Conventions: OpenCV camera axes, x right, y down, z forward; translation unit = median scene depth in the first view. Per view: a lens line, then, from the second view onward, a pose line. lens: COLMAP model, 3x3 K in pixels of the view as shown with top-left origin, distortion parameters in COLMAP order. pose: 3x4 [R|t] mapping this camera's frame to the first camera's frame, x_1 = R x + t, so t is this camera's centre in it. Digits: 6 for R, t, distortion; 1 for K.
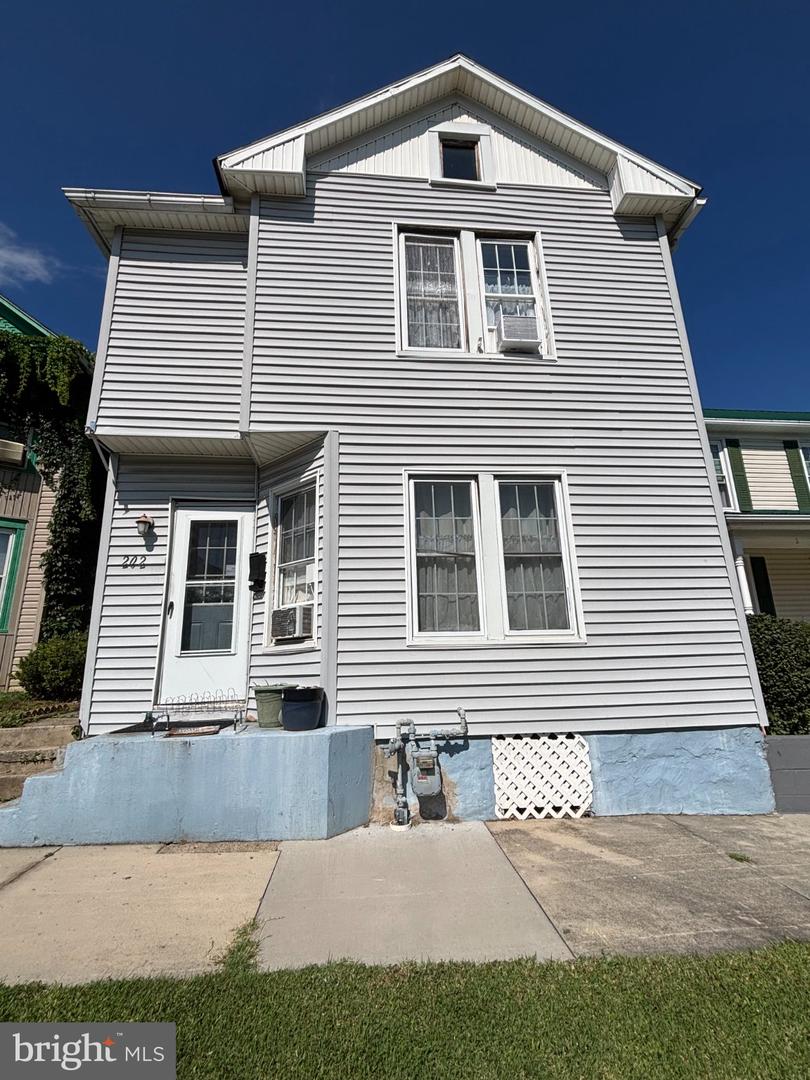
lens RADIAL K [[477.8, 0, 405.0], [0, 477.8, 540.0], [0, 0, 1]] dist [-0.001295, -0.000210]
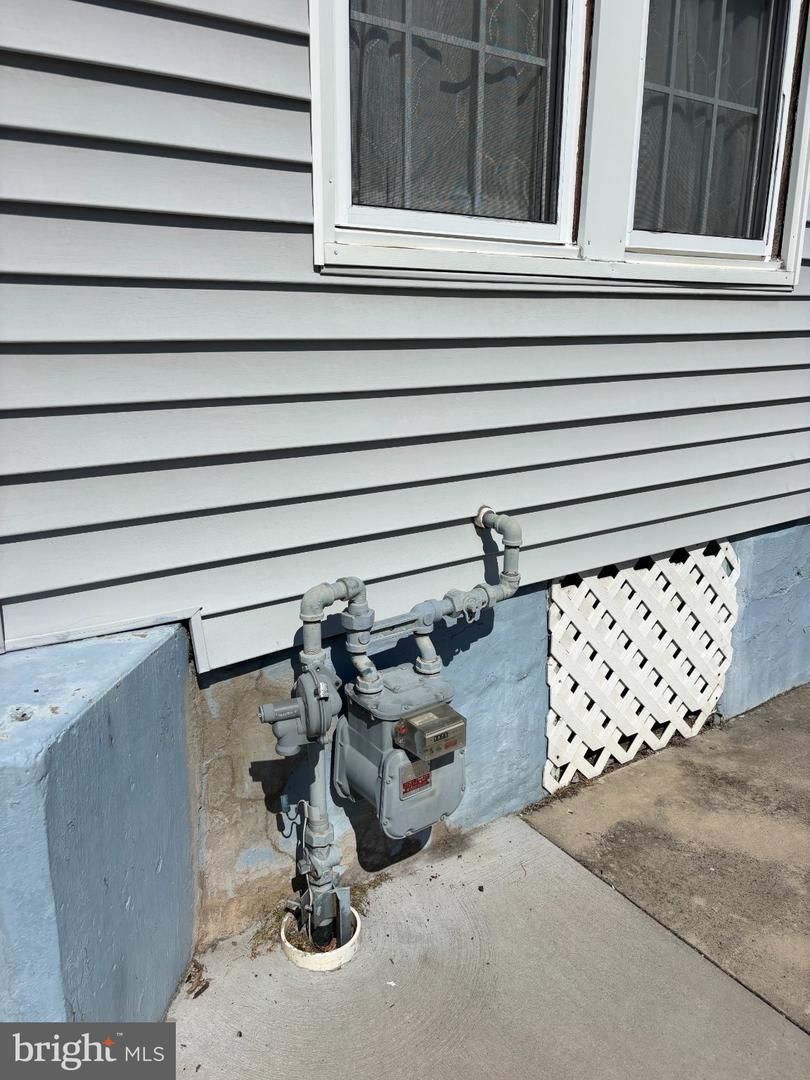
lens RADIAL K [[830.9, 0, 407.8], [0, 830.9, 533.1], [0, 0, 1]] dist [0.043492, 0.000178]
pose [[0.861661, -0.103298, 0.496860, -0.169823], [-0.146608, 0.886650, 0.438586, 0.164194], [-0.485847, -0.450756, 0.748847, 0.672165]]
